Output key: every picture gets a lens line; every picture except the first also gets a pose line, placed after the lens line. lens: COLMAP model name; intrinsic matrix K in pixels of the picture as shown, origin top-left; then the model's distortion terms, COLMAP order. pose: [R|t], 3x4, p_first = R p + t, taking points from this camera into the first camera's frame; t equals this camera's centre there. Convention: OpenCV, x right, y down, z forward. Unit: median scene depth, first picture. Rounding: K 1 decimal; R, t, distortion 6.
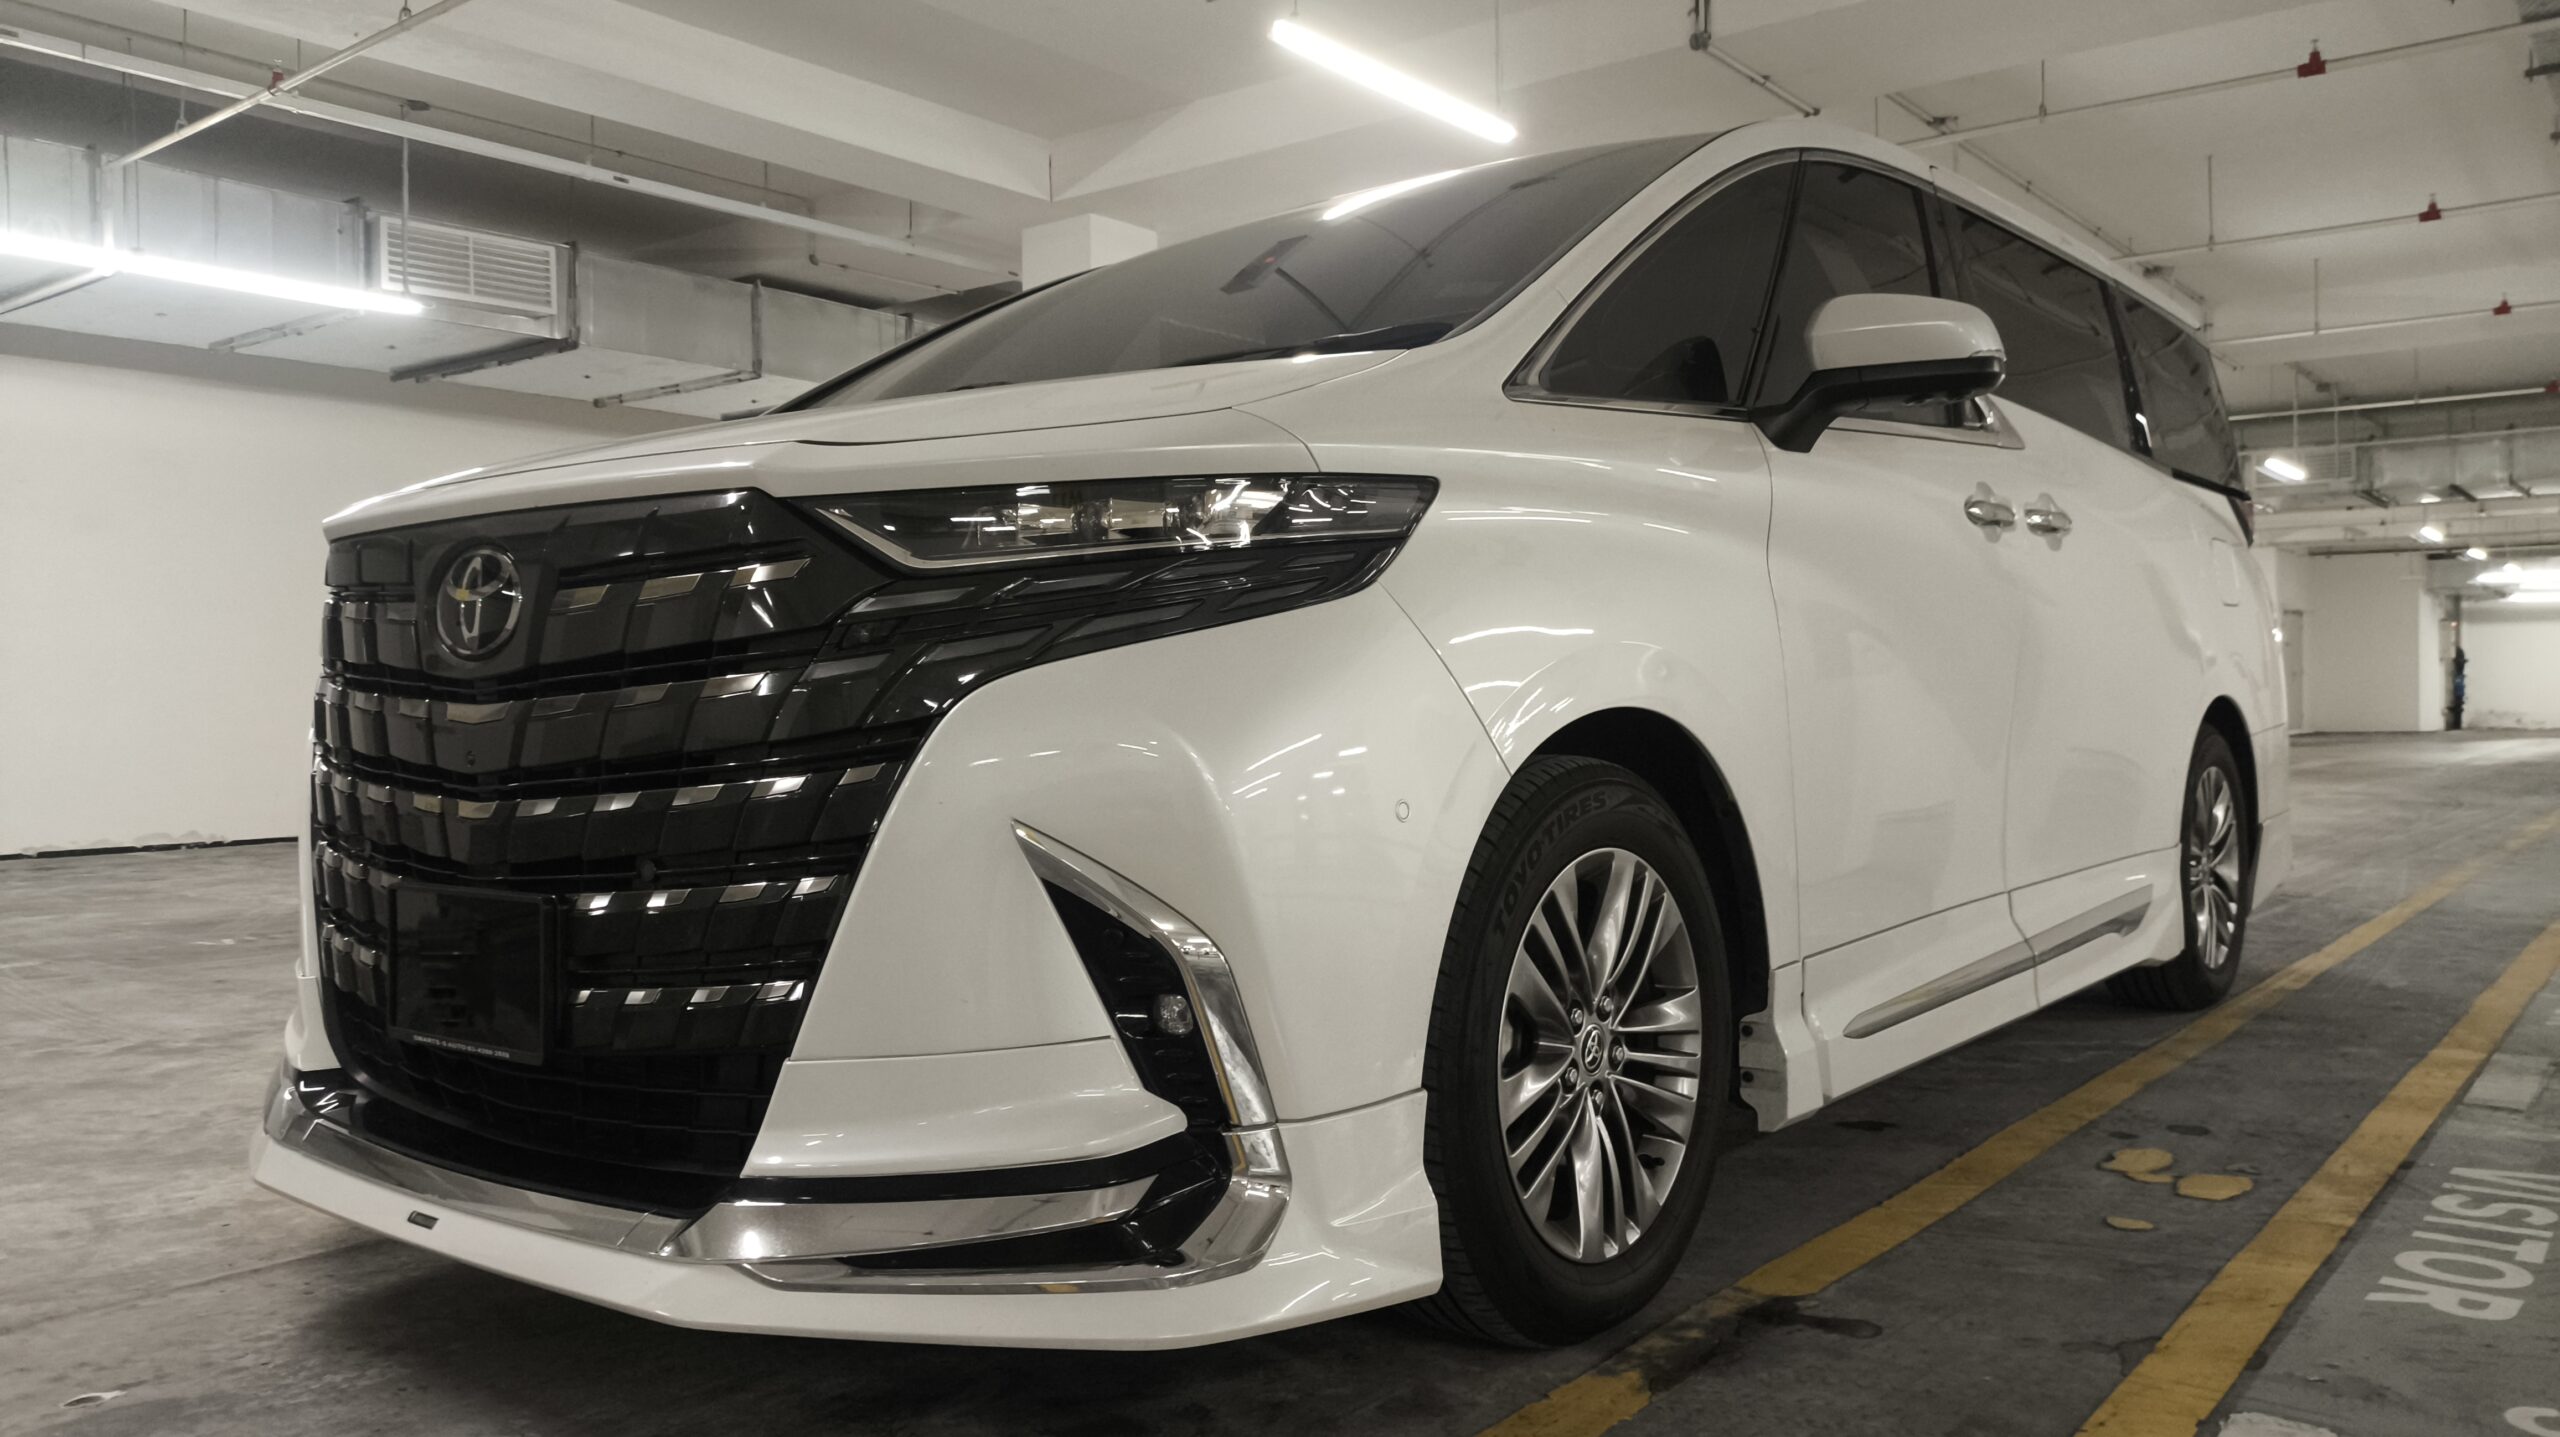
lens RADIAL K [[1896.3, 0, 1285.8], [0, 1896.3, 718.2], [0, 0, 1]] dist [0.036956, -0.058730]
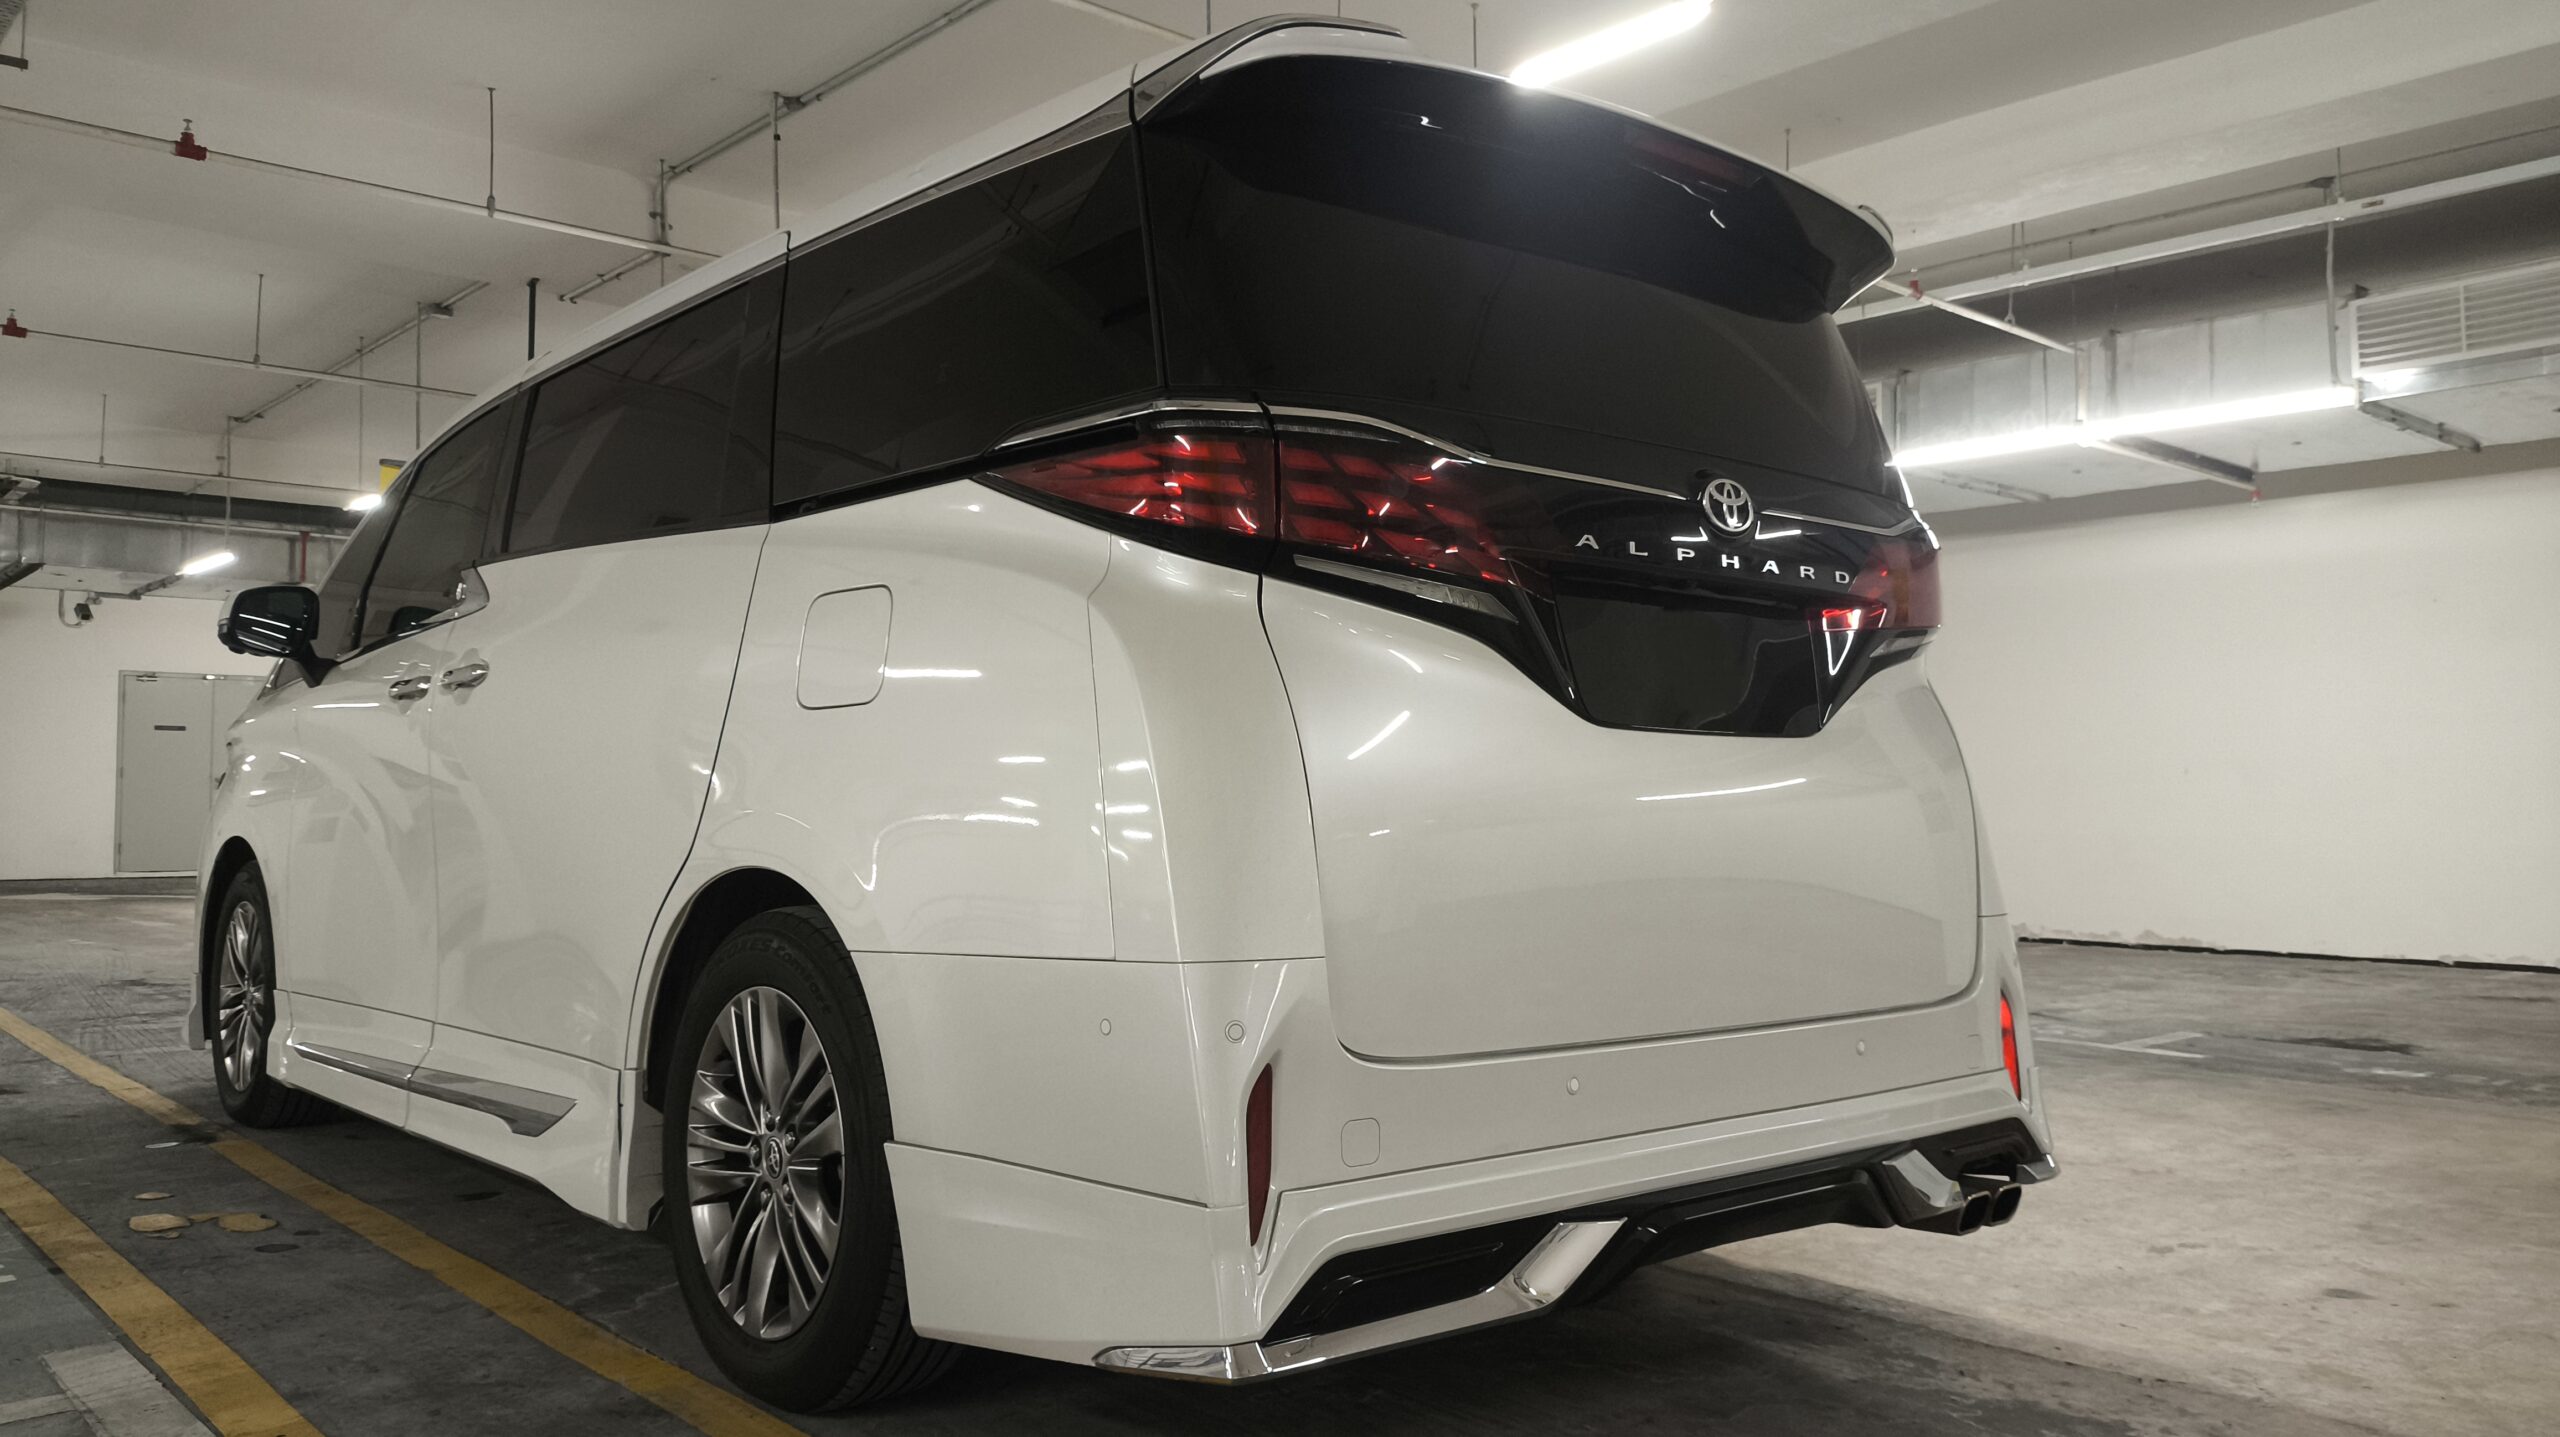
lens RADIAL K [[1926.0, 0, 1286.8], [0, 1926.0, 682.7], [0, 0, 1]] dist [0.025342, -0.002464]
pose [[-0.185421, -0.052288, -0.981267, 1.207252], [-0.007008, 0.998628, -0.051889, -0.049371], [0.982634, -0.002745, -0.185533, 1.444915]]
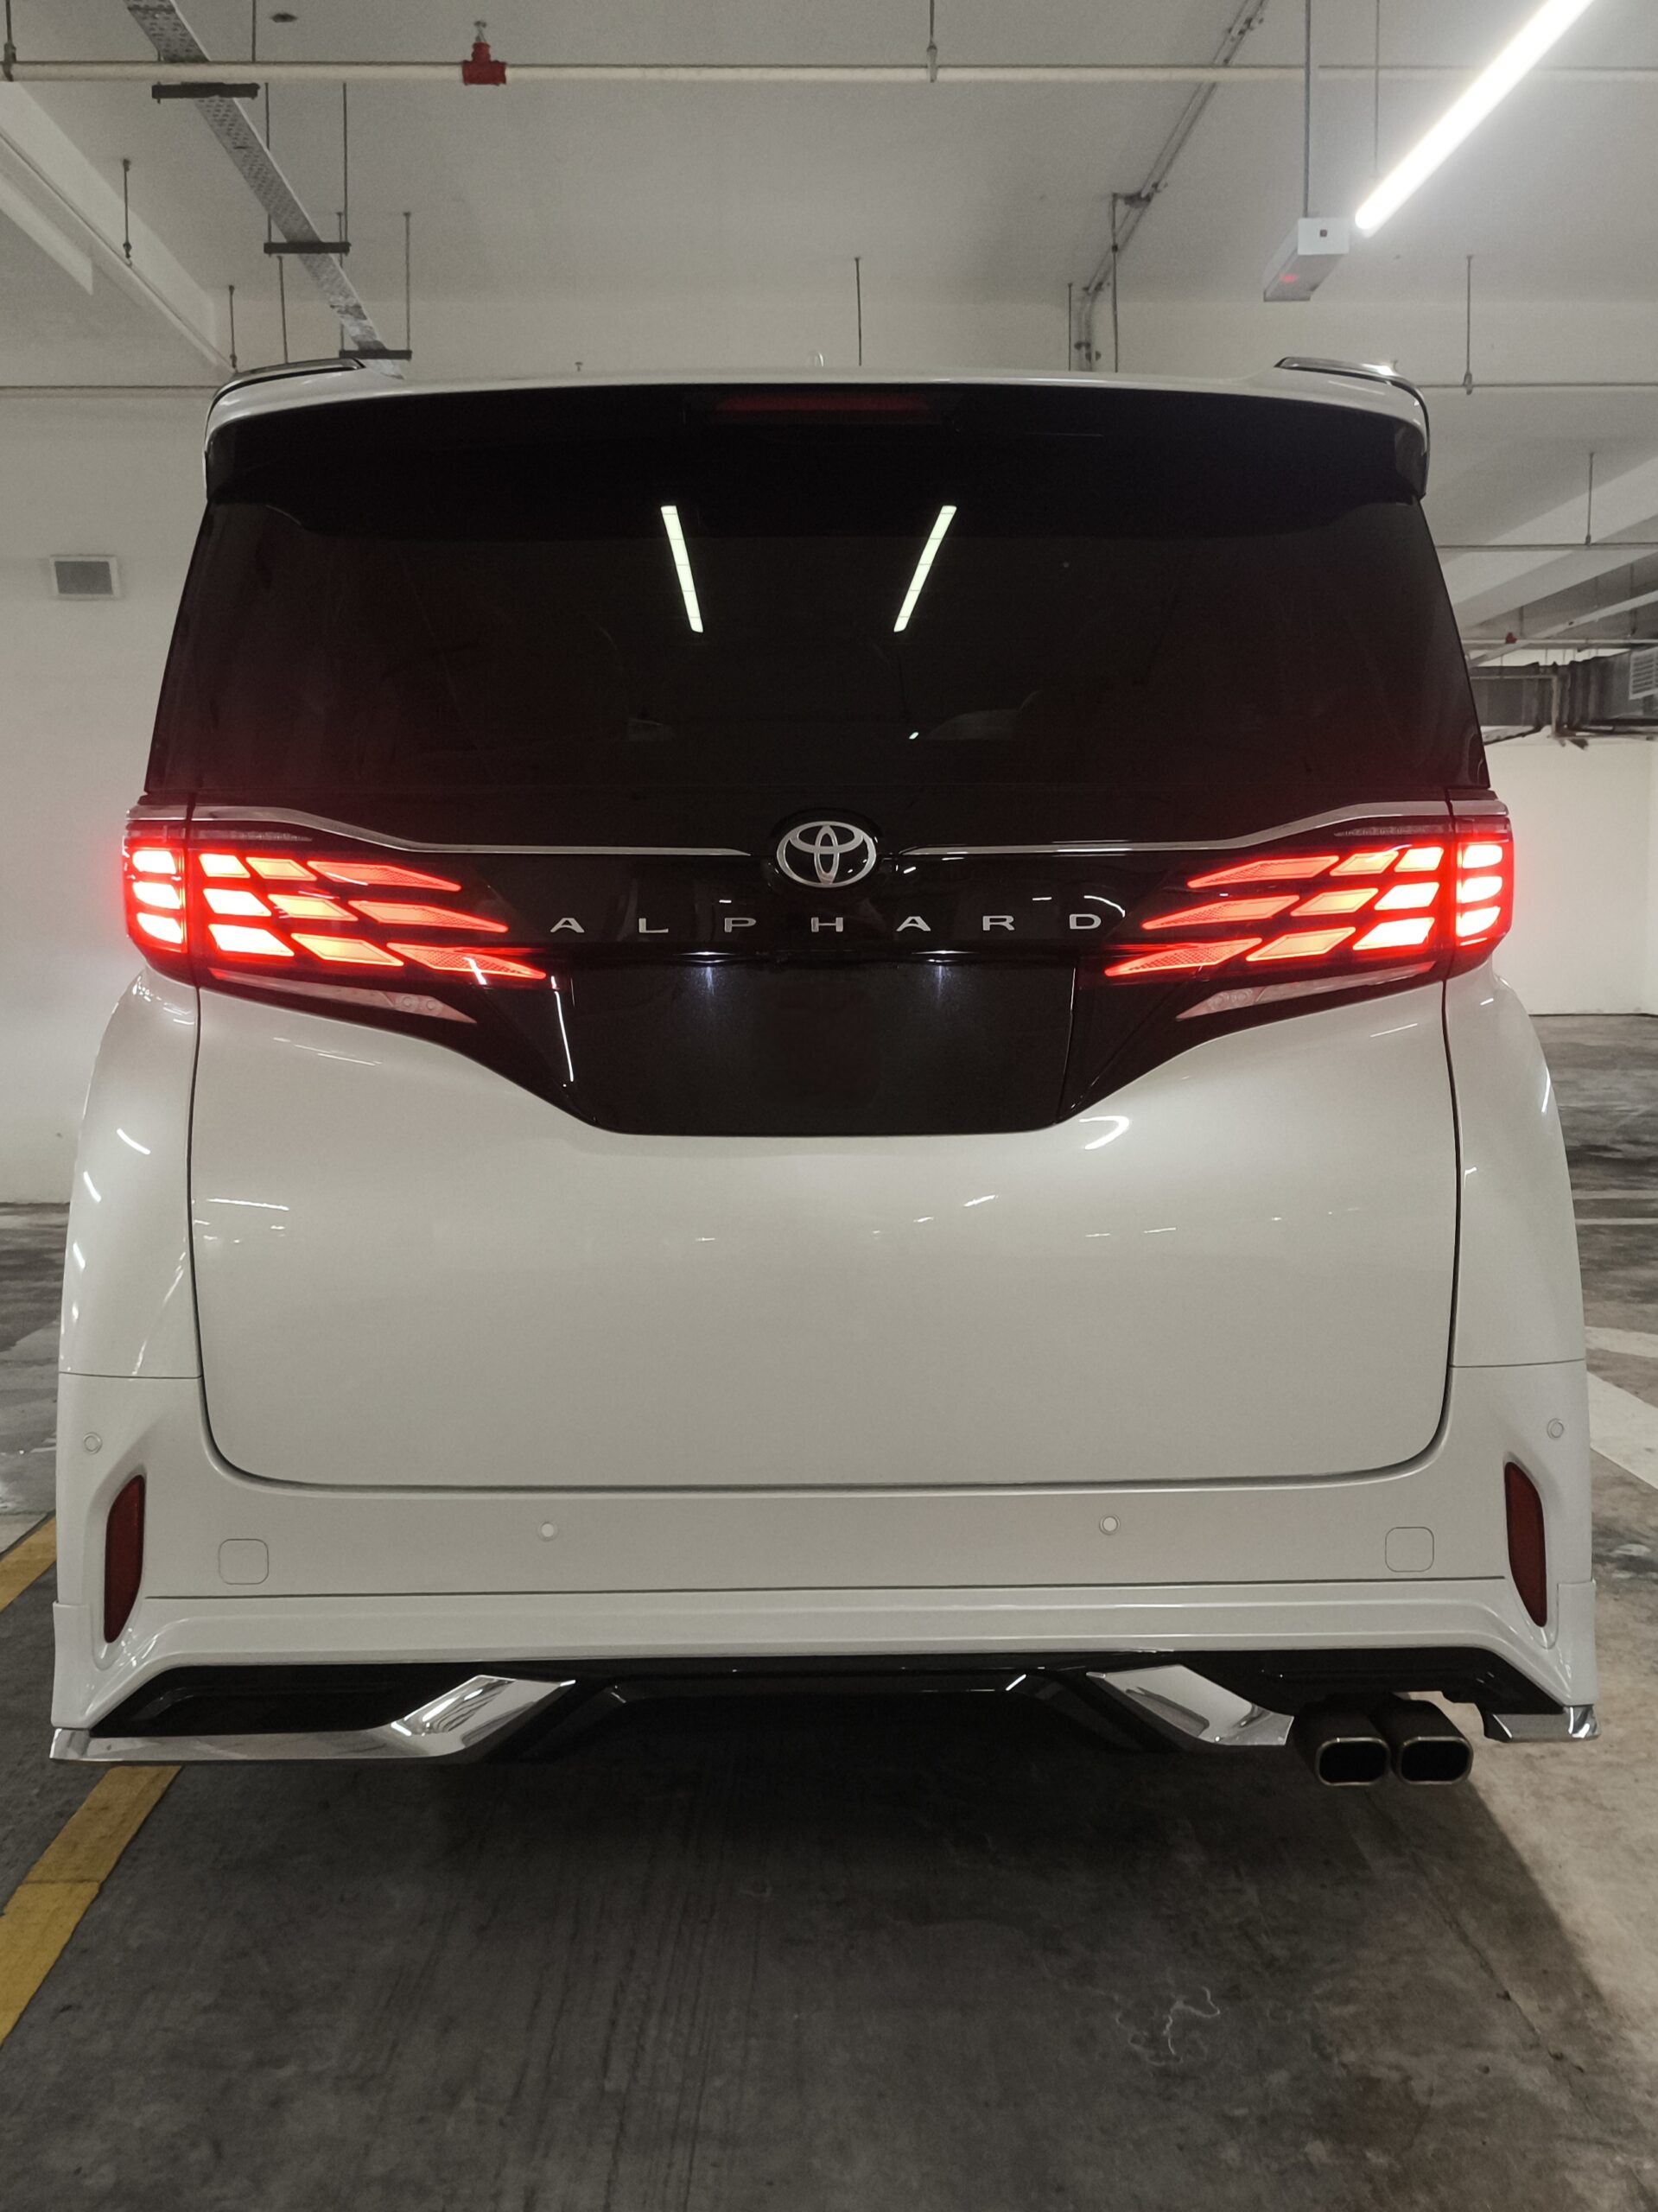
lens RADIAL K [[2159.7, 0, 806.3], [0, 2159.7, 1110.0], [0, 0, 1]] dist [0.127834, -0.252037]
pose [[-0.772870, 0.074983, -0.630118, 0.926032], [0.012775, 0.994631, 0.102690, -0.134444], [0.634435, 0.071316, -0.769679, 1.918874]]
